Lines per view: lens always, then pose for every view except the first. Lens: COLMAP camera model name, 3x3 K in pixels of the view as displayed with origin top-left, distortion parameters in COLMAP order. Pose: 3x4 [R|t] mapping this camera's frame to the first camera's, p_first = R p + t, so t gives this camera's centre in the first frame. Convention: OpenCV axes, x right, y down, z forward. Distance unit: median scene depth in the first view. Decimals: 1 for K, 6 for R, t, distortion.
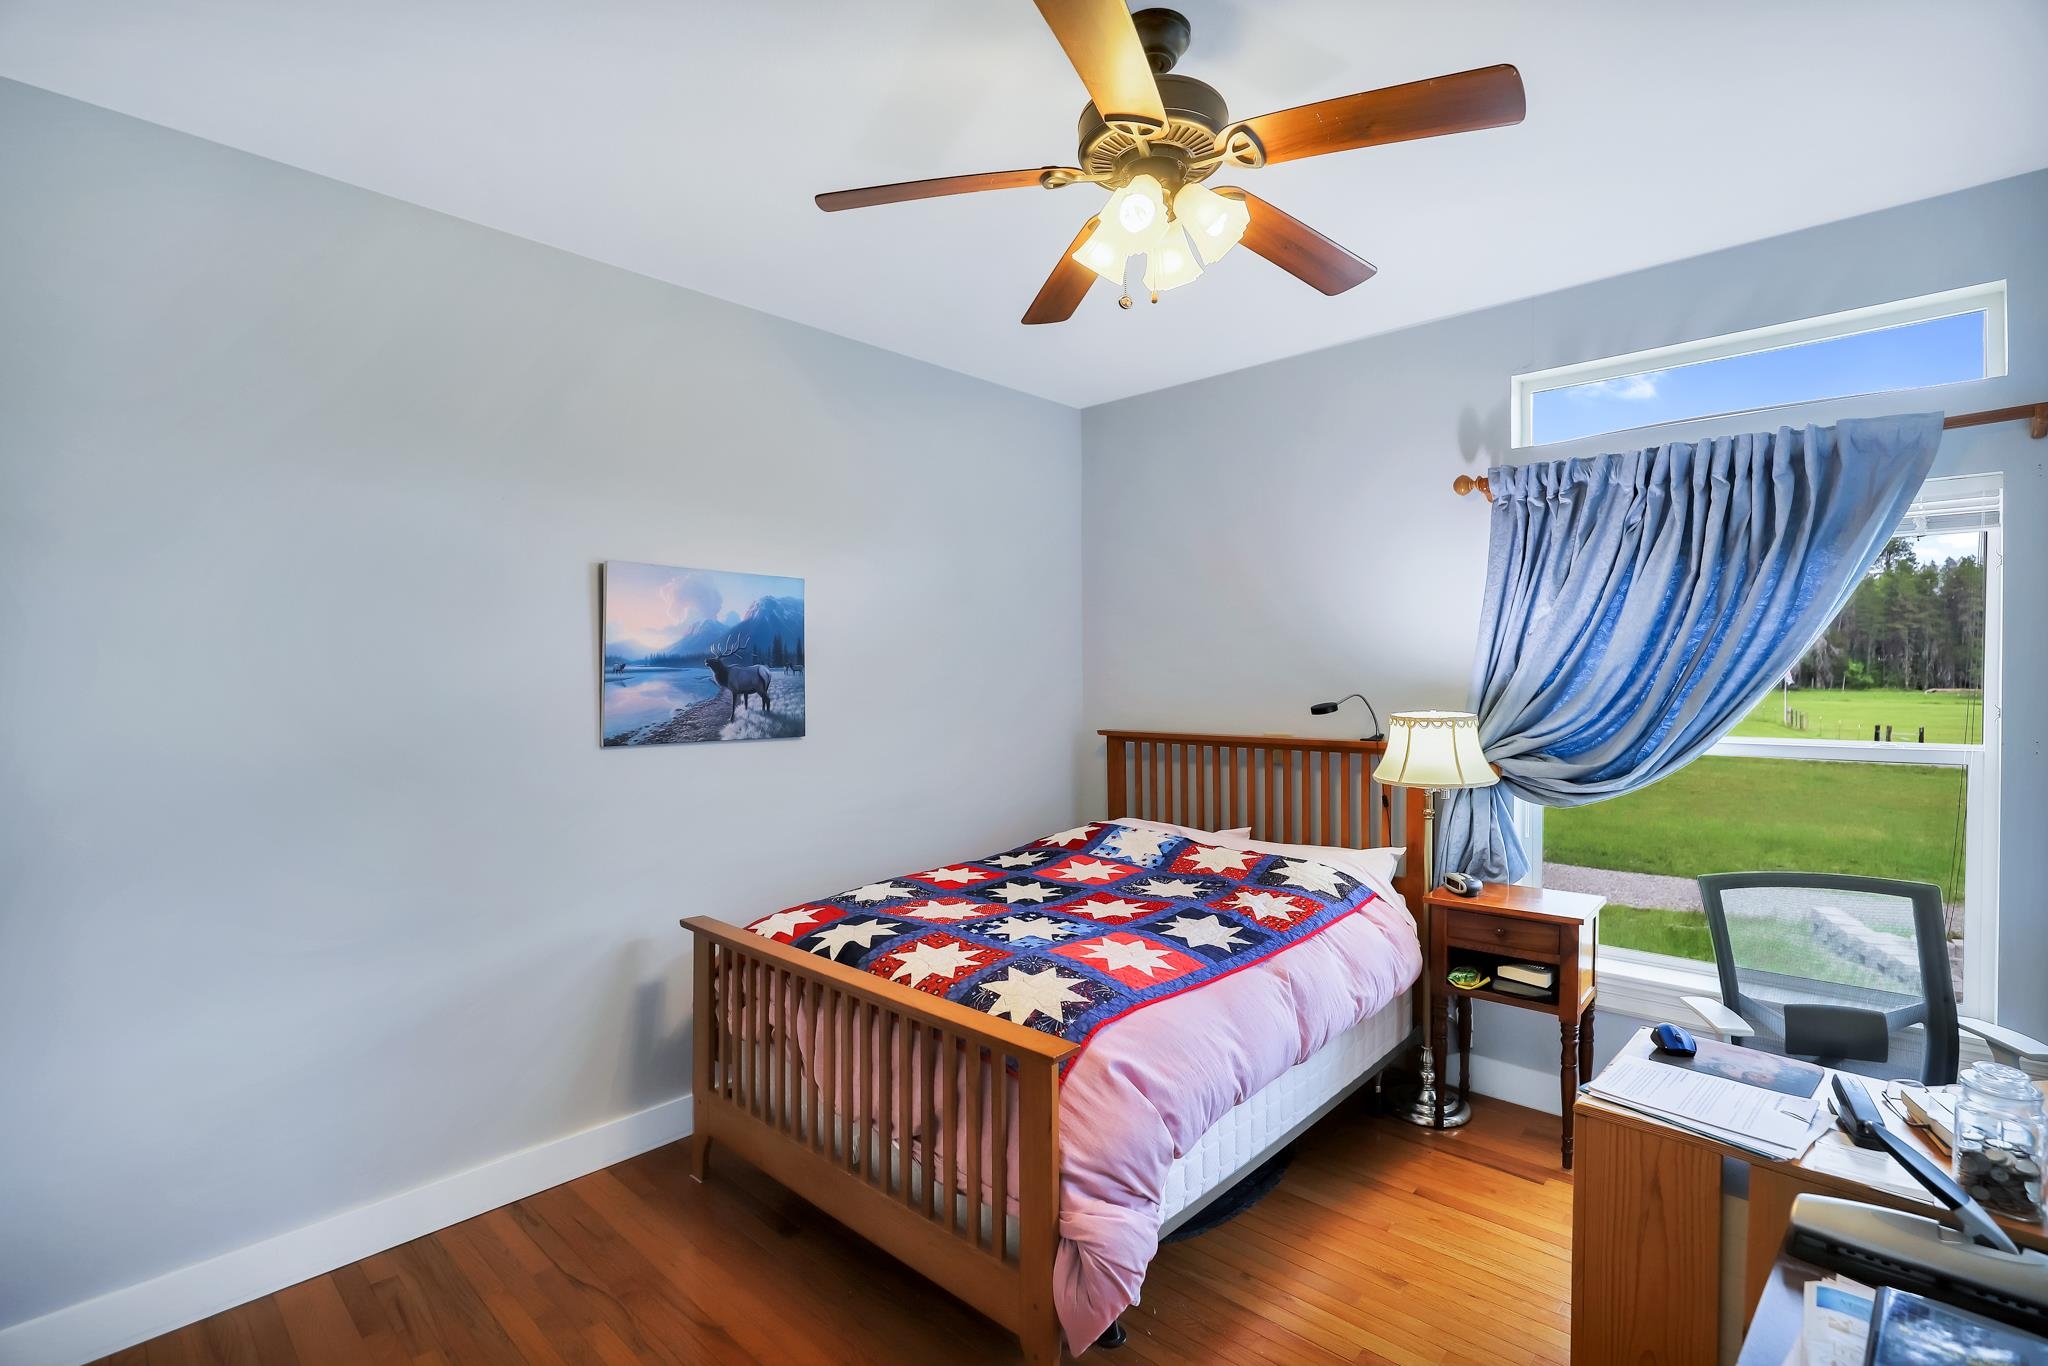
lens RADIAL K [[947.8, 0, 1026.6], [0, 947.8, 688.0], [0, 0, 1]] dist [-0.017790, 0.000791]
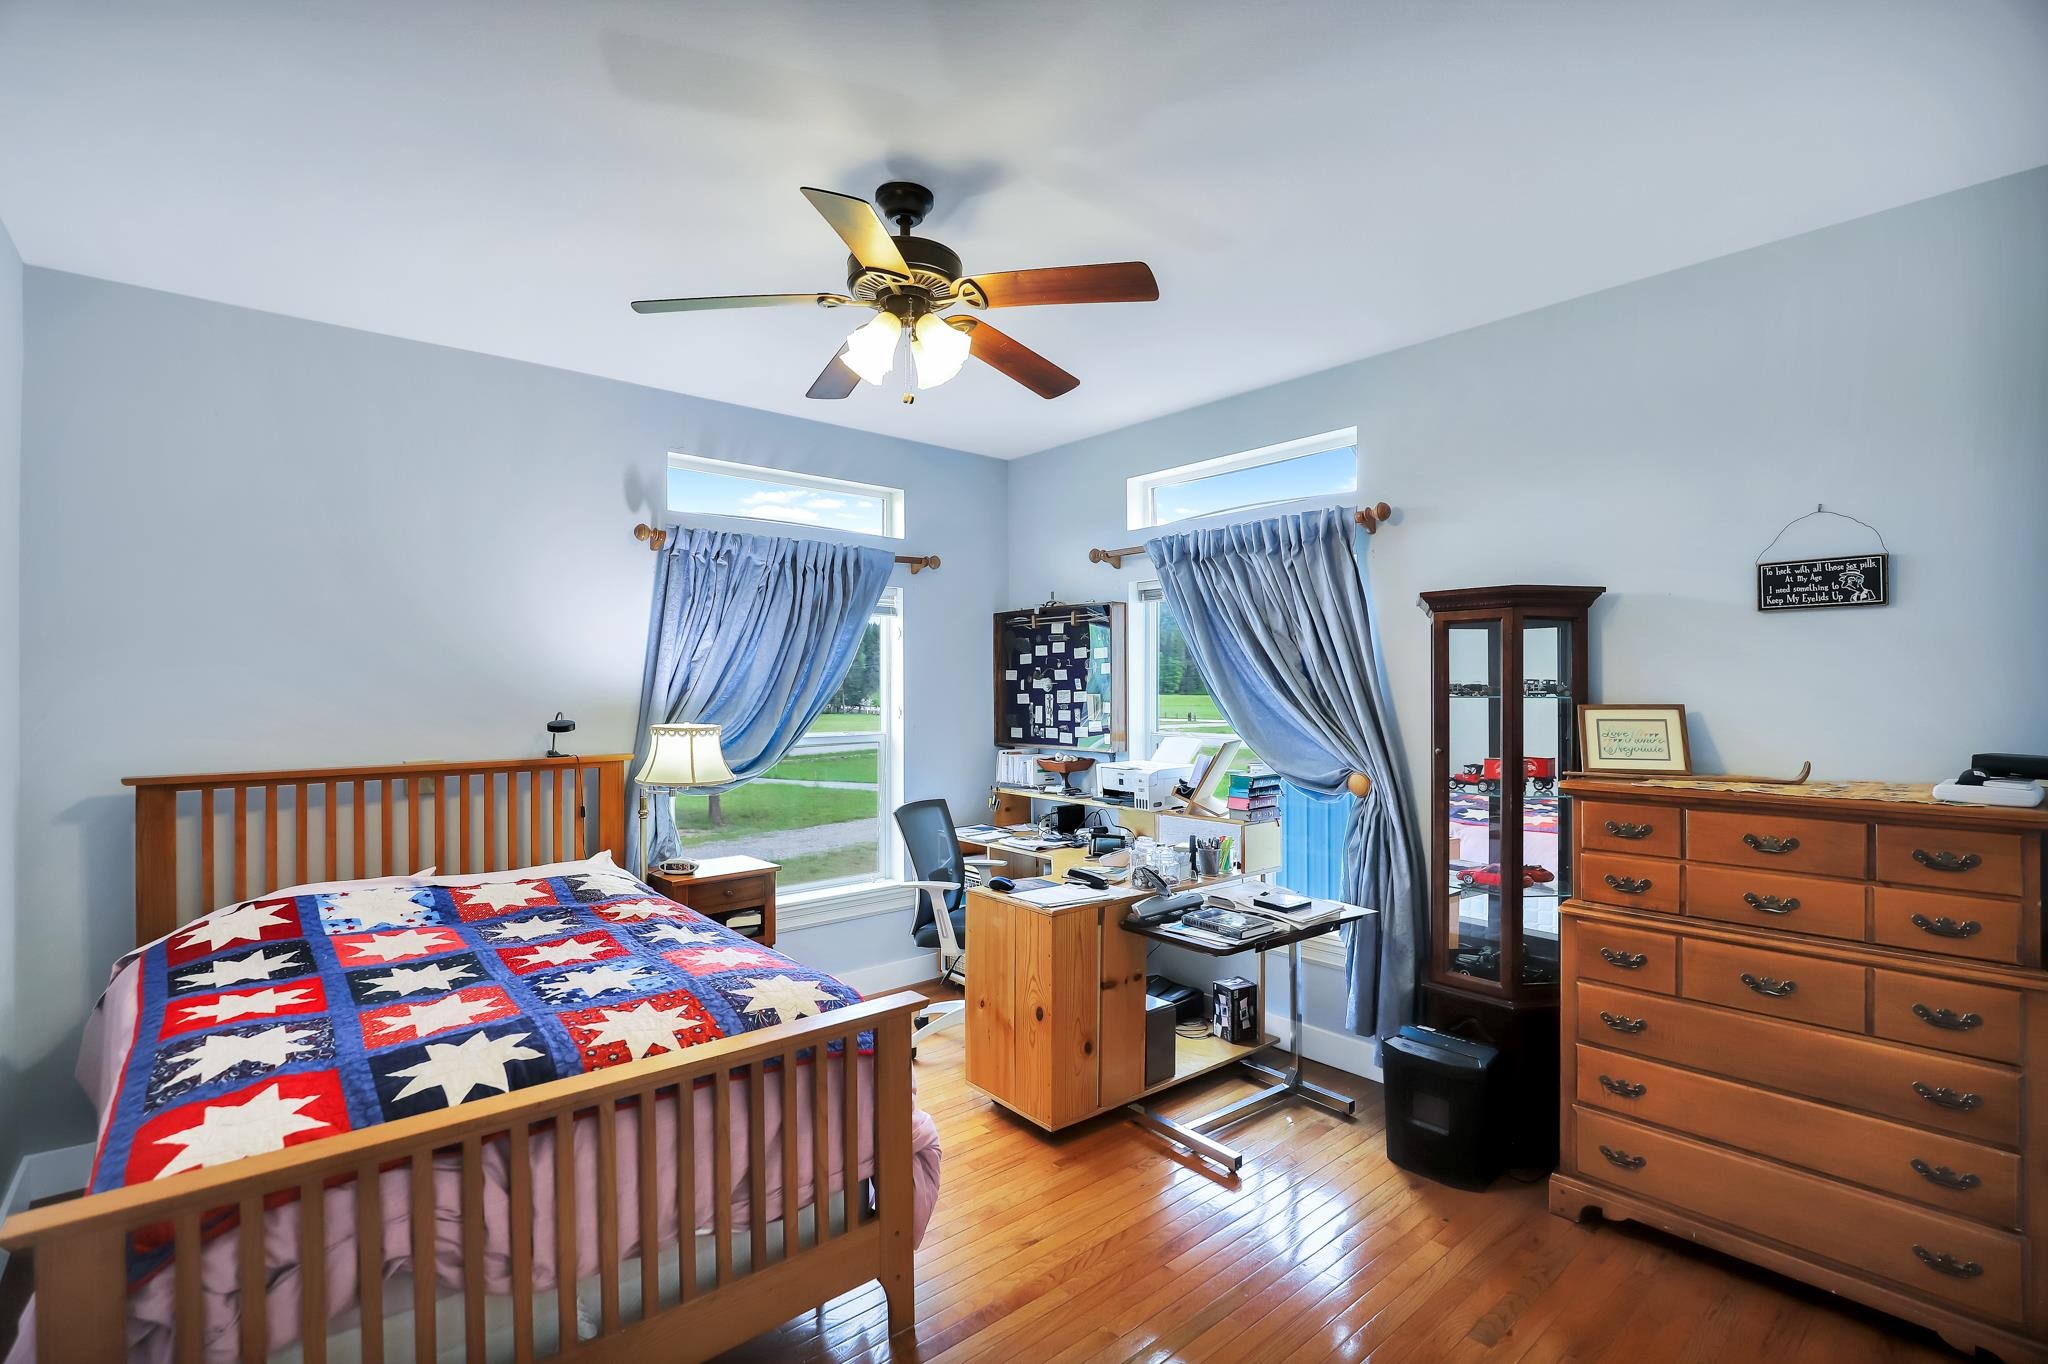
lens RADIAL K [[947.8, 0, 1026.6], [0, 947.8, 687.0], [0, 0, 1]] dist [-0.017790, 0.000791]
pose [[0.104272, 0.002315, 0.994546, -0.777220], [0.016604, 0.999854, -0.004068, -0.010243], [-0.994410, 0.016938, 0.104218, 0.469859]]
